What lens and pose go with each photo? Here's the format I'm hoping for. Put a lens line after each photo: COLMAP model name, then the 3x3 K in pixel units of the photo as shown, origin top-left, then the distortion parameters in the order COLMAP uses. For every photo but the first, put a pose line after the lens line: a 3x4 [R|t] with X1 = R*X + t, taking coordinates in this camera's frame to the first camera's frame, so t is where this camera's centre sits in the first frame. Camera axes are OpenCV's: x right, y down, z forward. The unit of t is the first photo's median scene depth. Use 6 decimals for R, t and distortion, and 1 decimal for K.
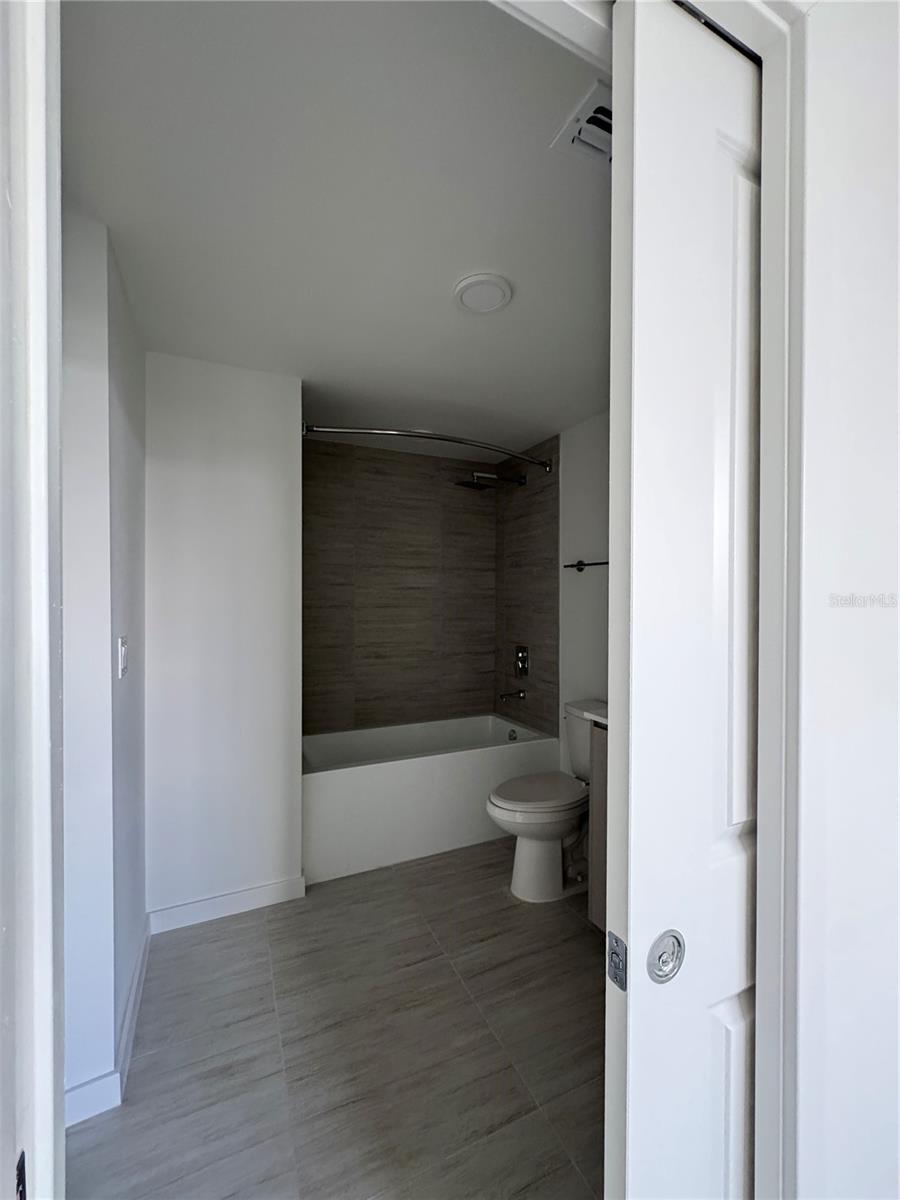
lens RADIAL K [[478.9, 0, 450.0], [0, 478.9, 600.0], [0, 0, 1]] dist [-0.002056, -0.000091]
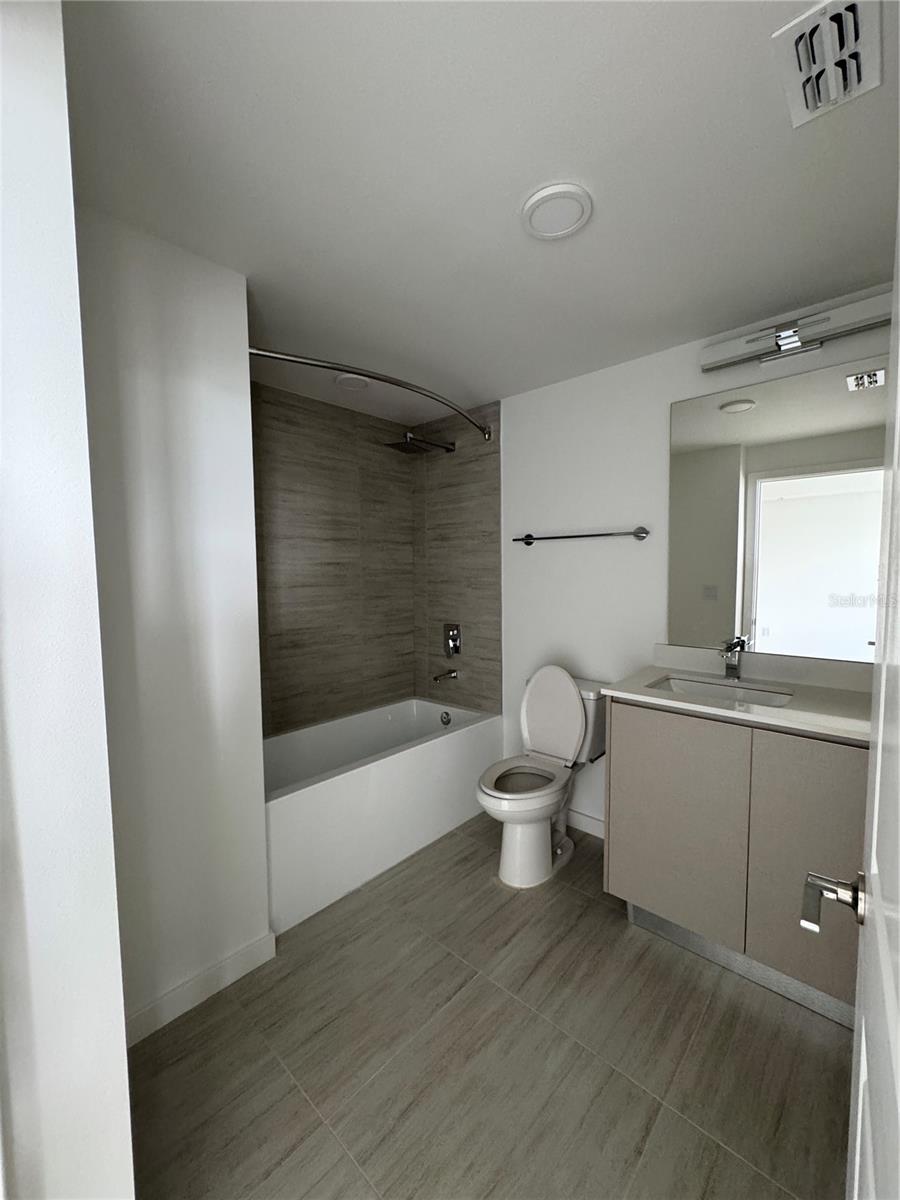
lens RADIAL K [[478.9, 0, 450.0], [0, 478.9, 600.0], [0, 0, 1]] dist [-0.002056, -0.000091]
pose [[0.924434, -0.036421, 0.379598, -0.226330], [0.015723, 0.998223, 0.057485, -0.006257], [-0.381017, -0.047173, 0.923364, 0.133943]]
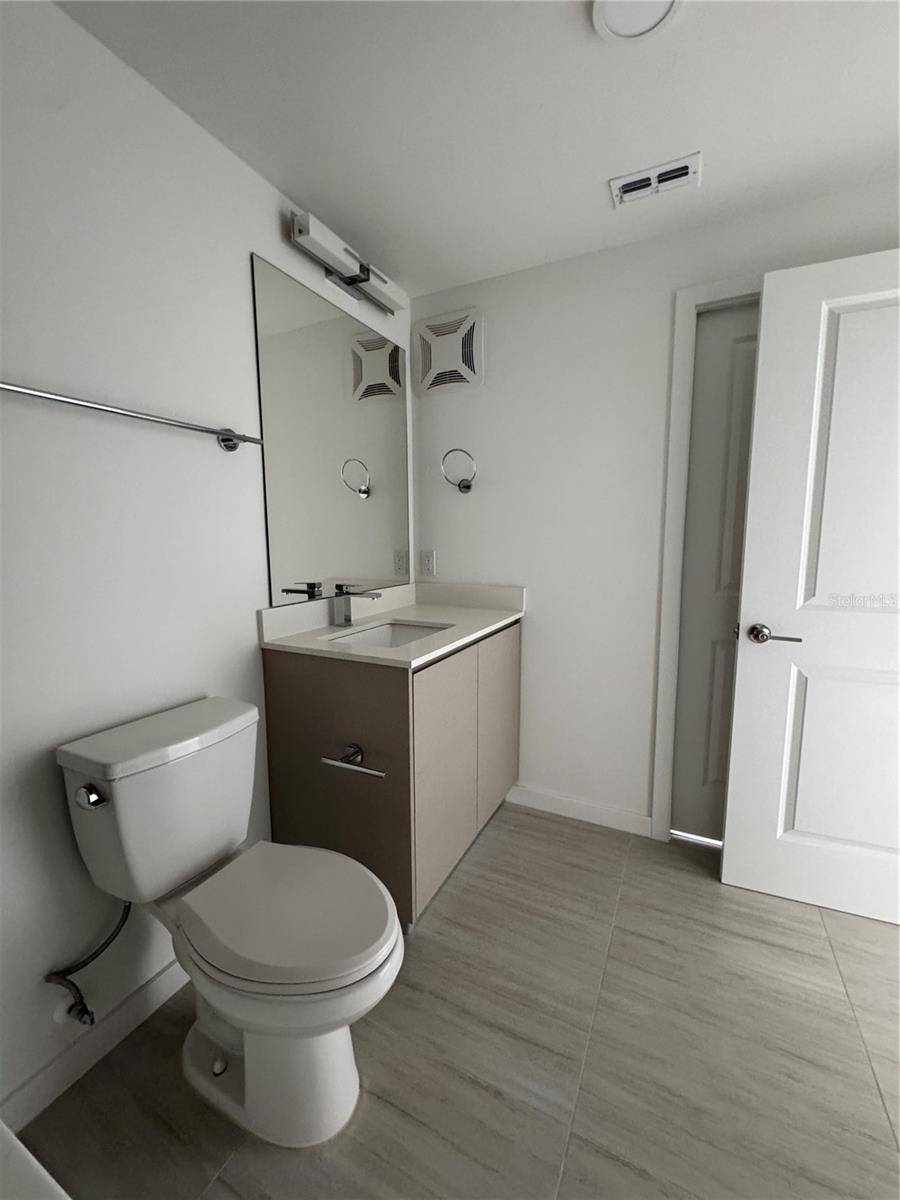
lens RADIAL K [[478.9, 0, 450.0], [0, 478.9, 600.0], [0, 0, 1]] dist [-0.002056, -0.000091]
pose [[-0.614943, -0.103535, 0.781746, -0.177931], [0.010063, 0.990233, 0.139062, 0.028302], [-0.788508, 0.093382, -0.607894, 0.835743]]
